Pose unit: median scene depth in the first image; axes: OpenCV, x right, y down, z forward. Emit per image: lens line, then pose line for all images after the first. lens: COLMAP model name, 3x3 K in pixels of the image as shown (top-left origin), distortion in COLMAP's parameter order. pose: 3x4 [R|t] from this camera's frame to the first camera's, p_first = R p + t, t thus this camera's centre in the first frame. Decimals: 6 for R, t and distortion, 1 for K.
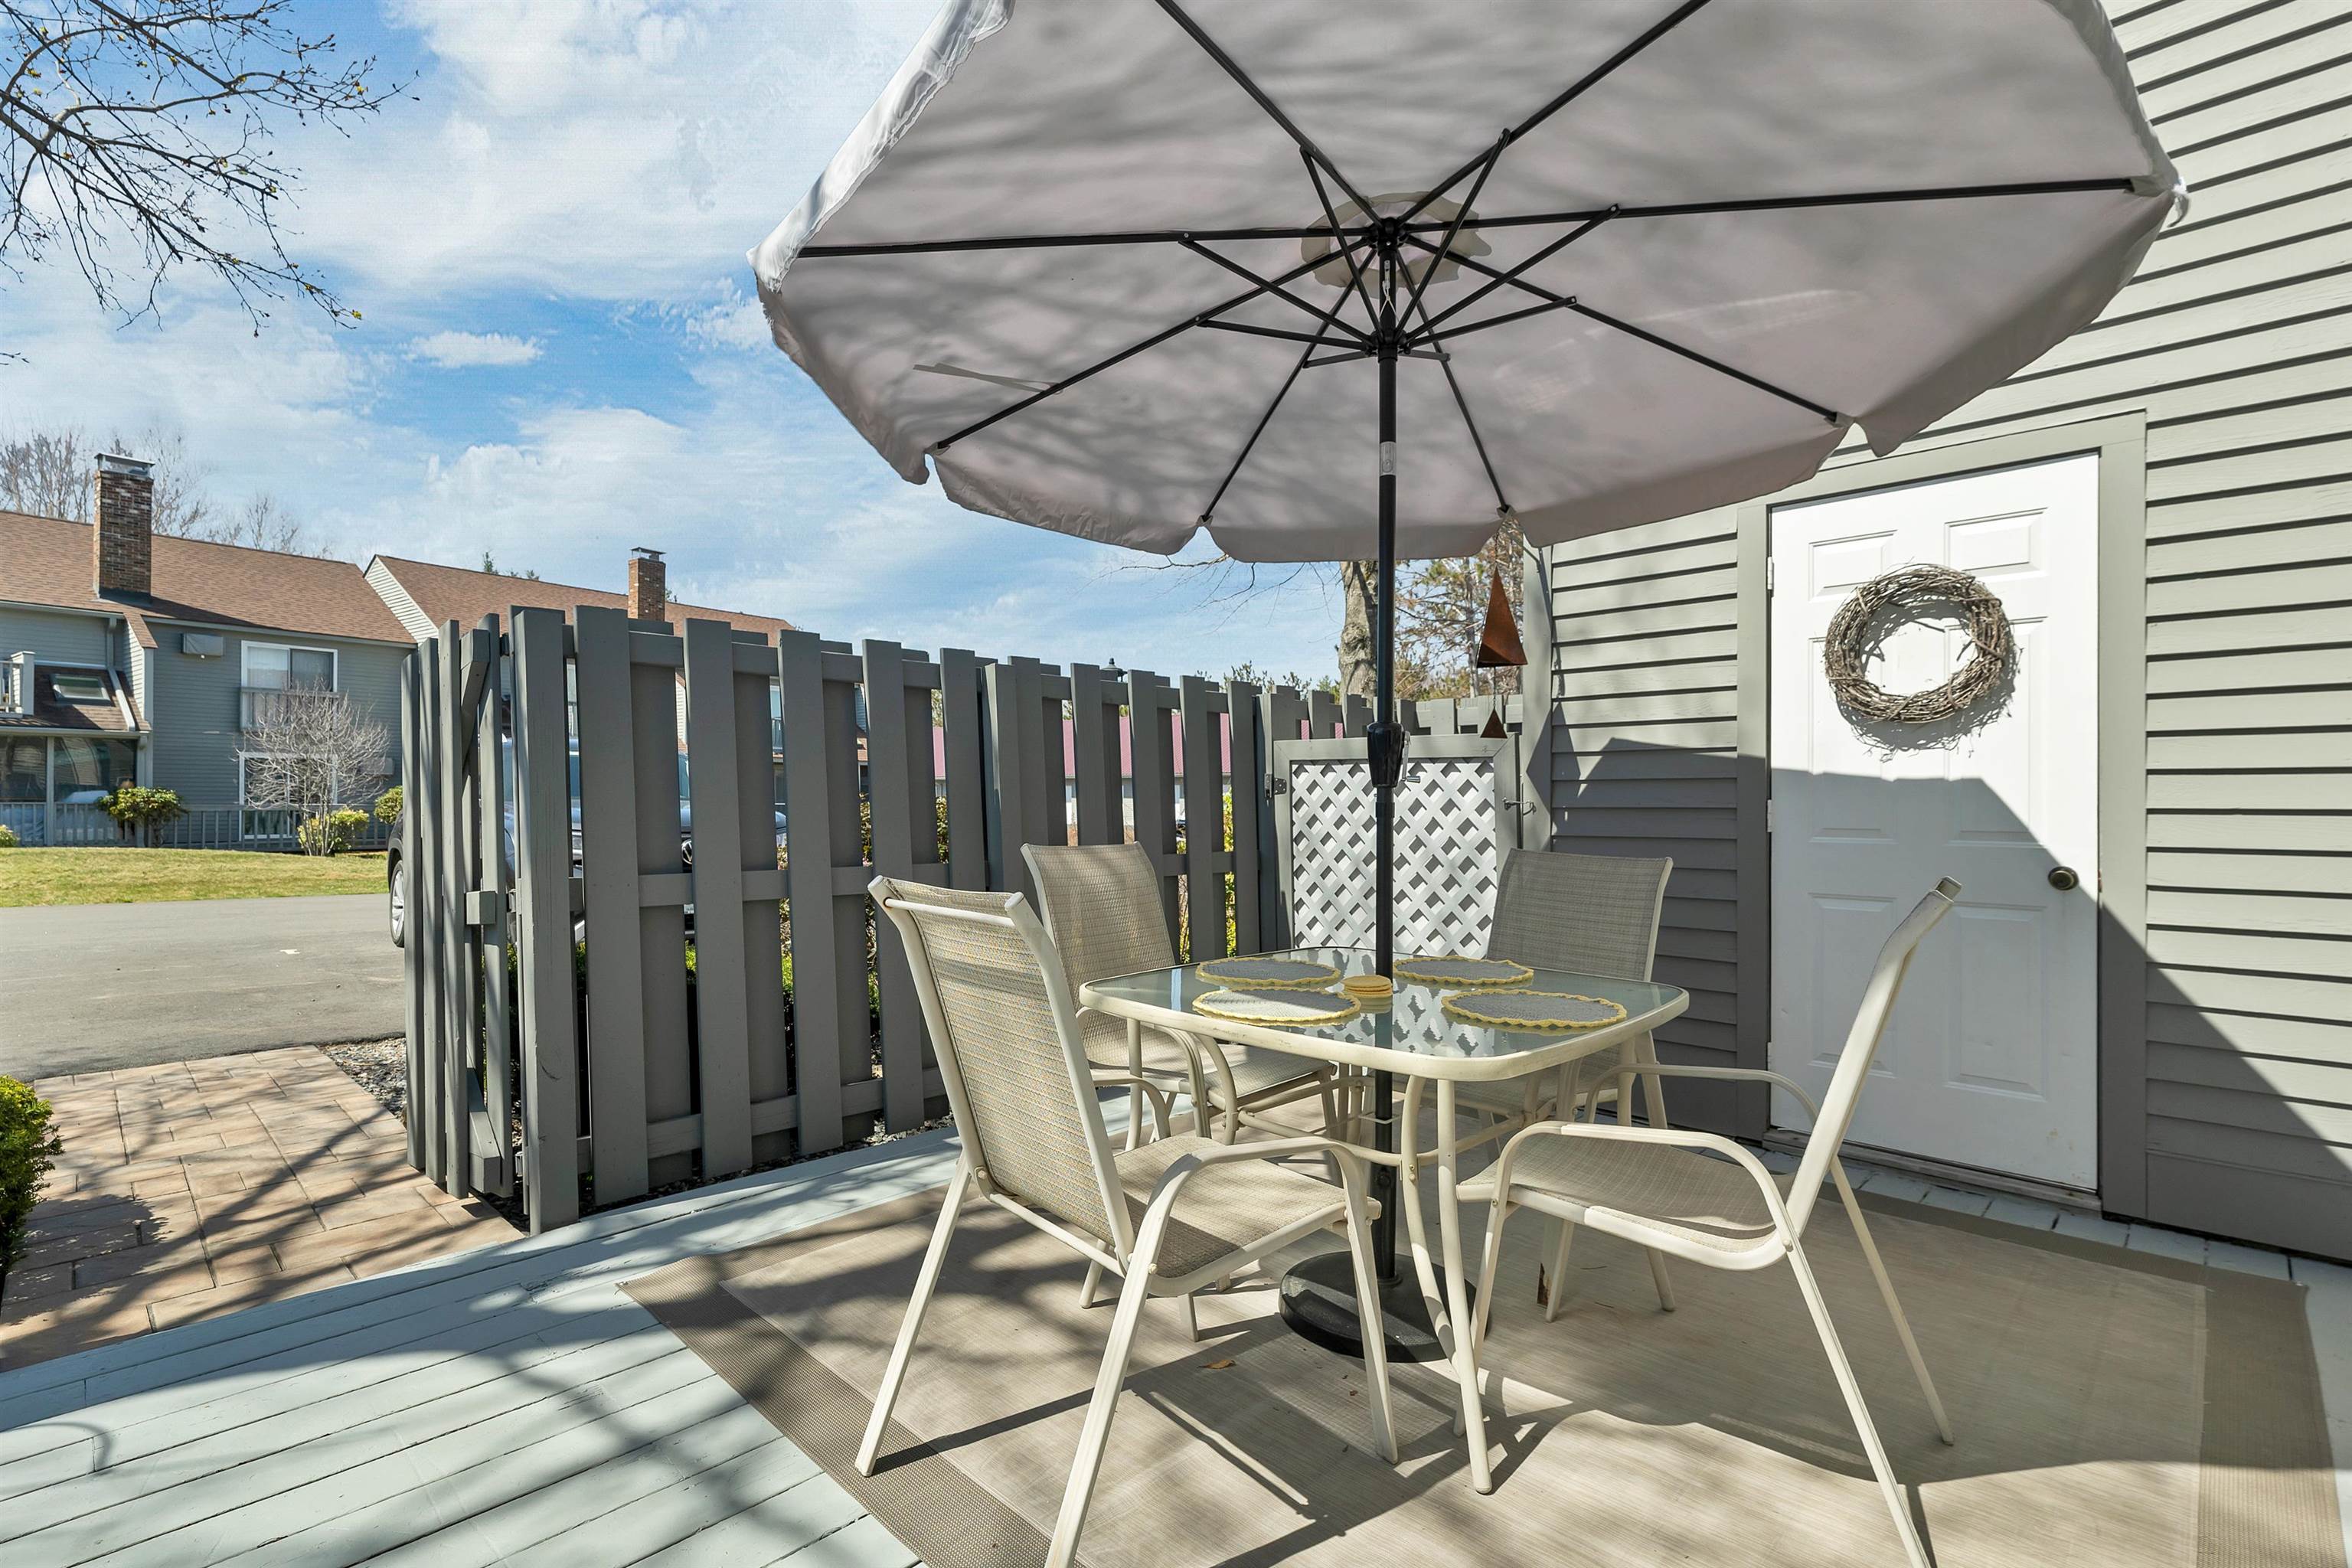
lens RADIAL K [[1078.7, 0, 1175.4], [0, 1078.7, 795.8], [0, 0, 1]] dist [-0.000070, 0.000118]
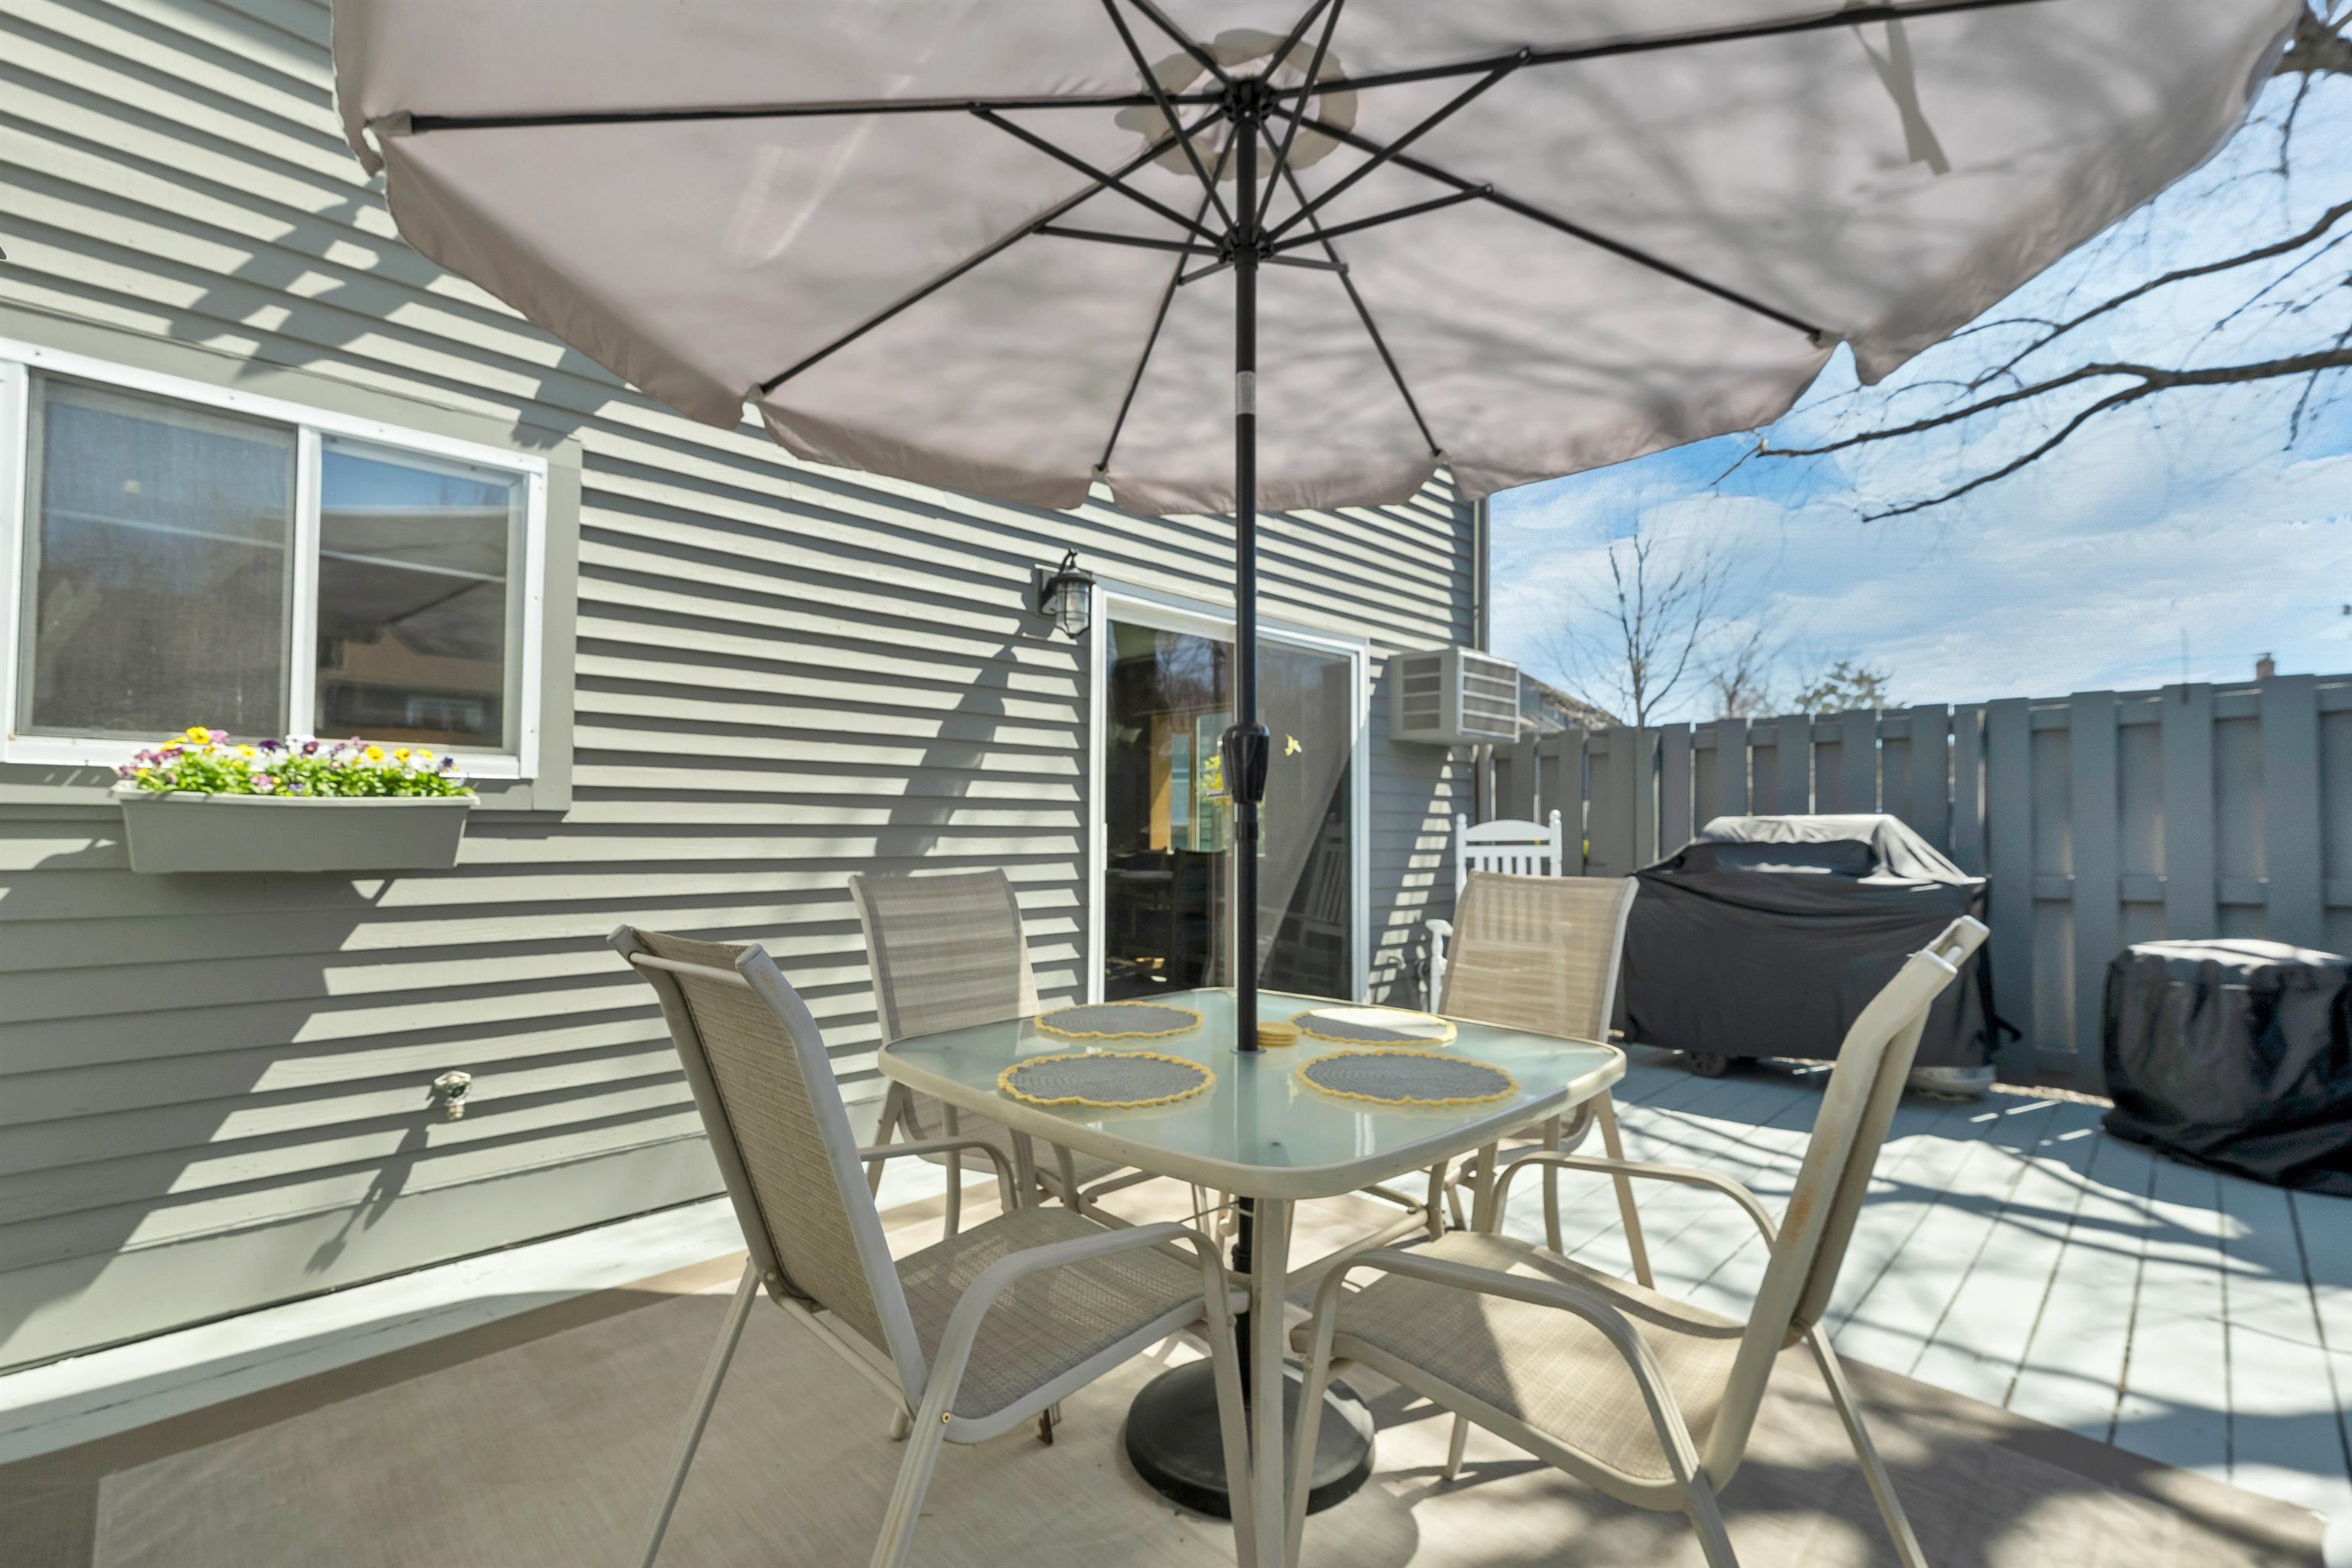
lens RADIAL K [[1010.4, 0, 1168.9], [0, 1010.4, 806.0], [0, 0, 1]] dist [0.001941, 0.000050]
pose [[-0.999769, -0.009661, 0.019200, 0.167808], [-0.010236, 0.999494, -0.030114, 0.012181], [-0.018899, -0.030304, -0.999362, 1.235612]]
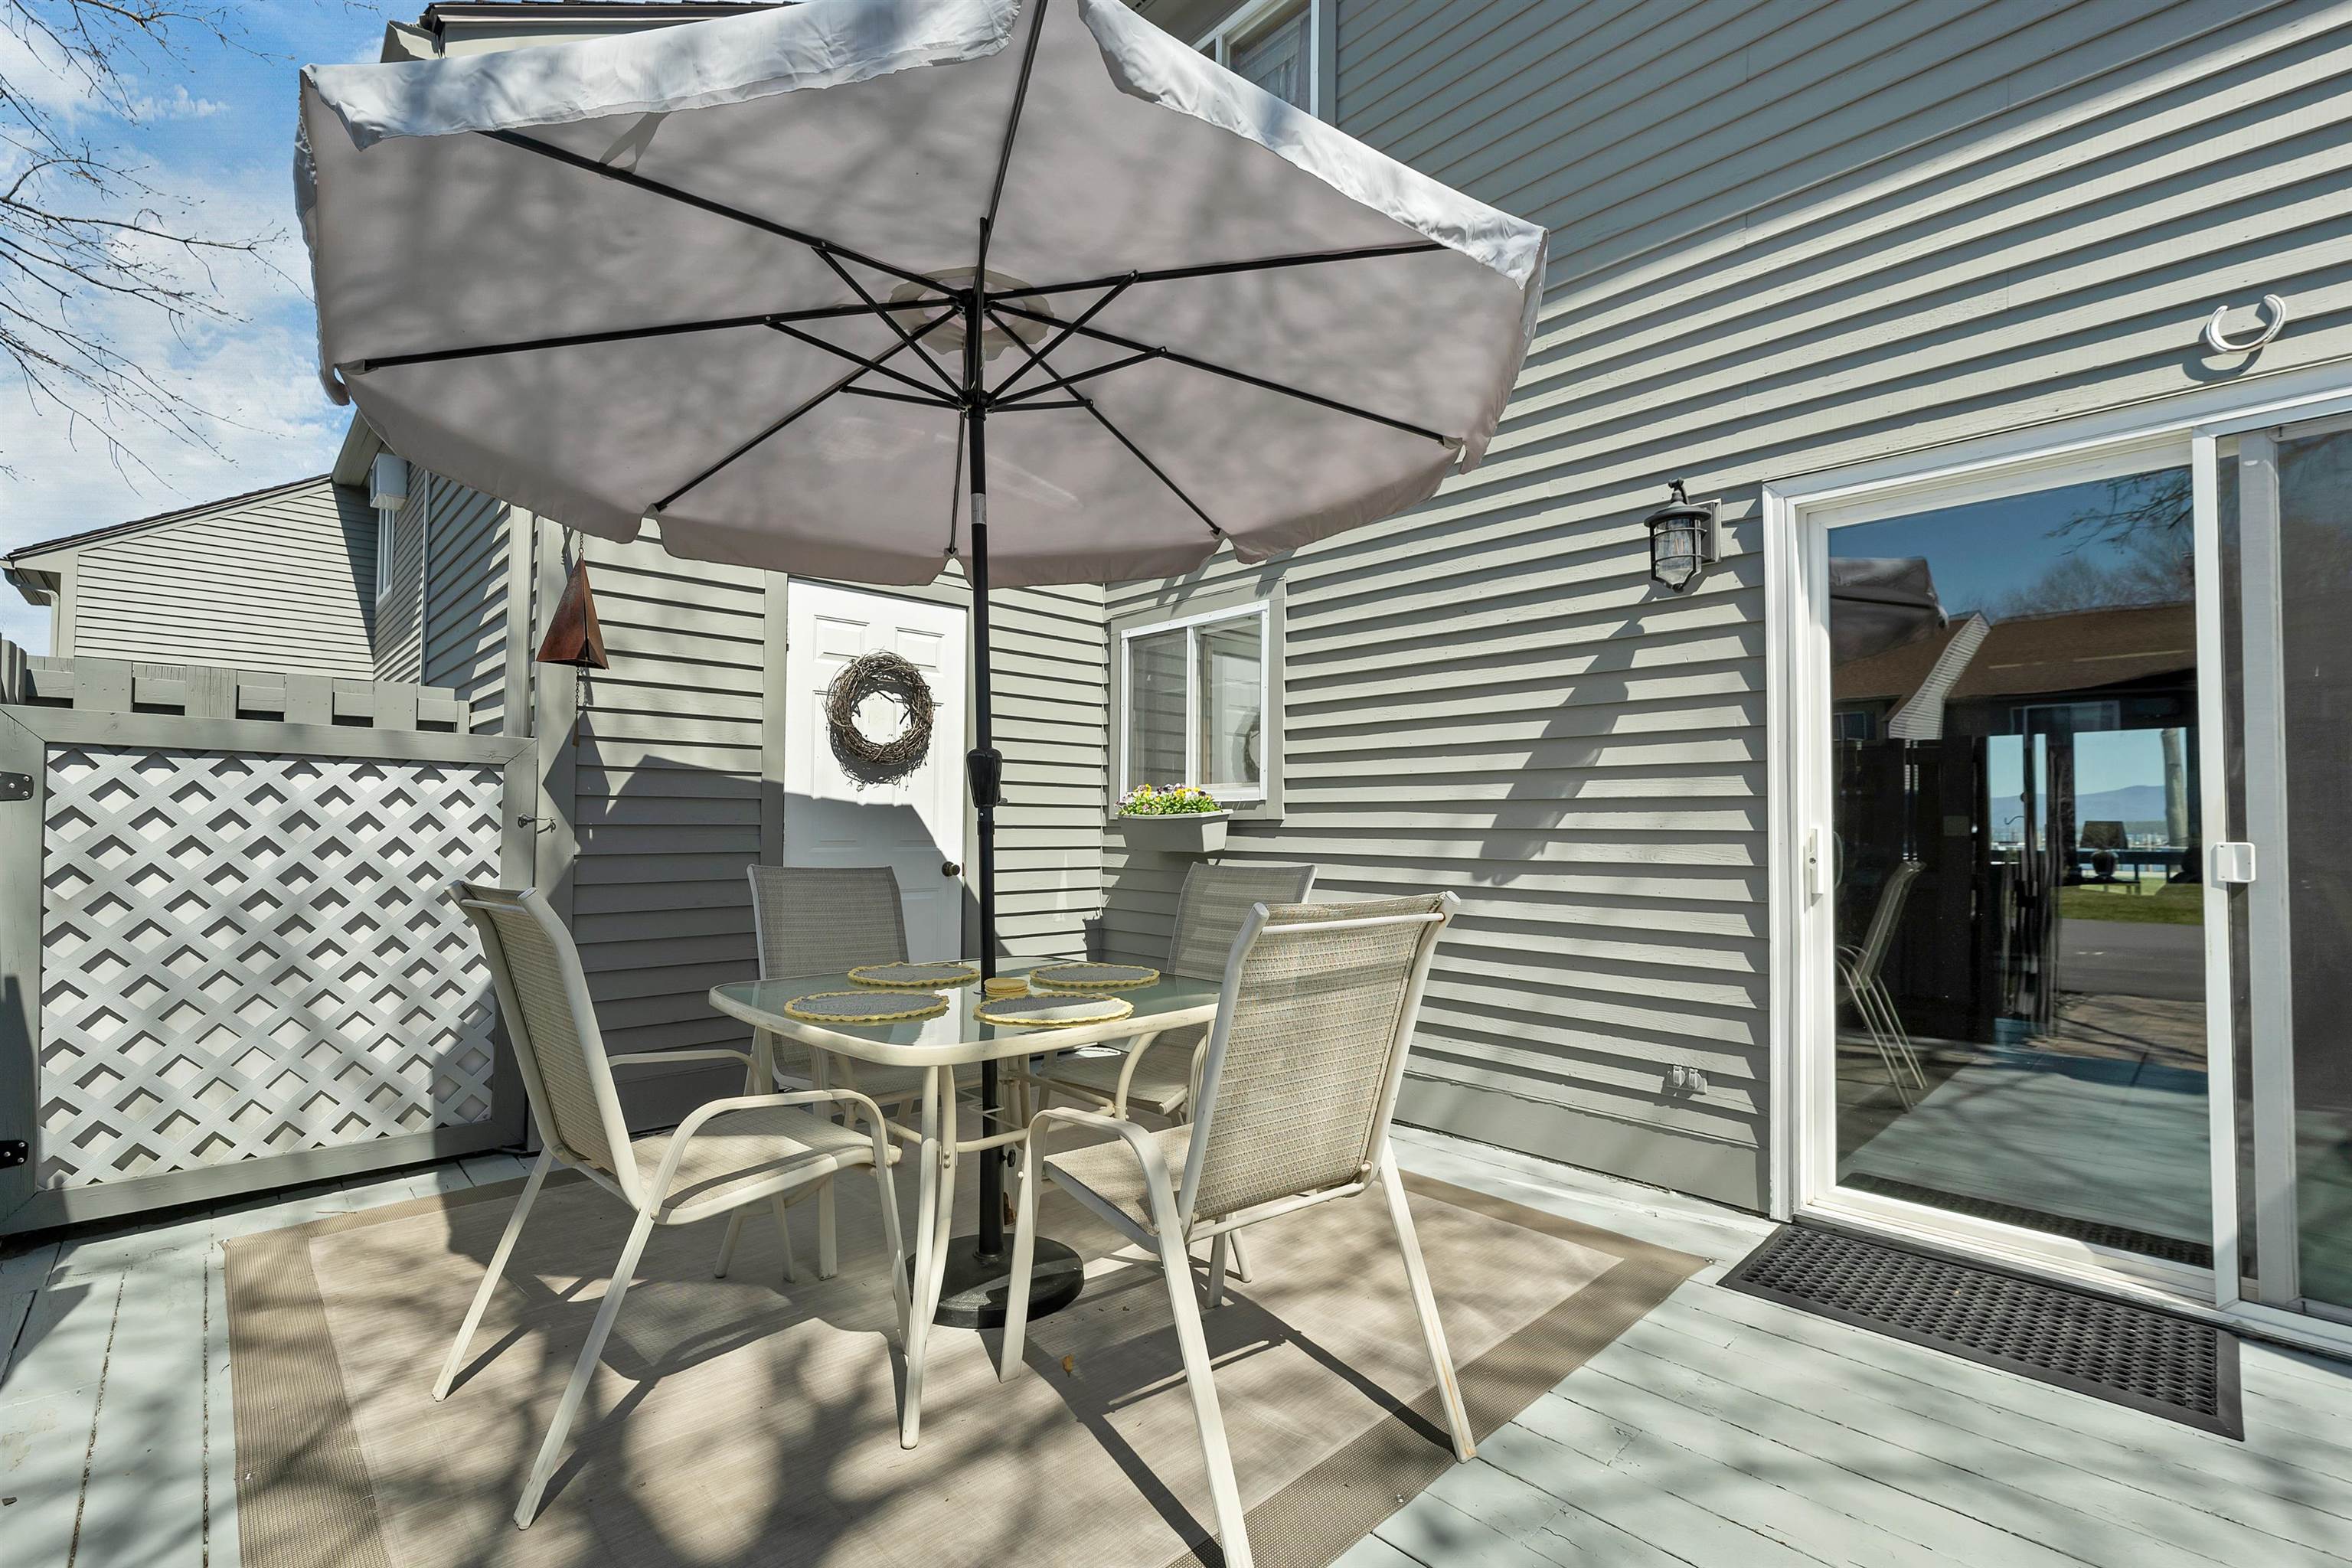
lens RADIAL K [[1010.4, 0, 1168.9], [0, 1010.4, 806.0], [0, 0, 1]] dist [0.001941, 0.000050]
pose [[0.032104, 0.015560, 0.999363, -0.581121], [-0.014646, 0.999779, -0.015096, 0.001021], [-0.999377, -0.014152, 0.032325, 0.546179]]
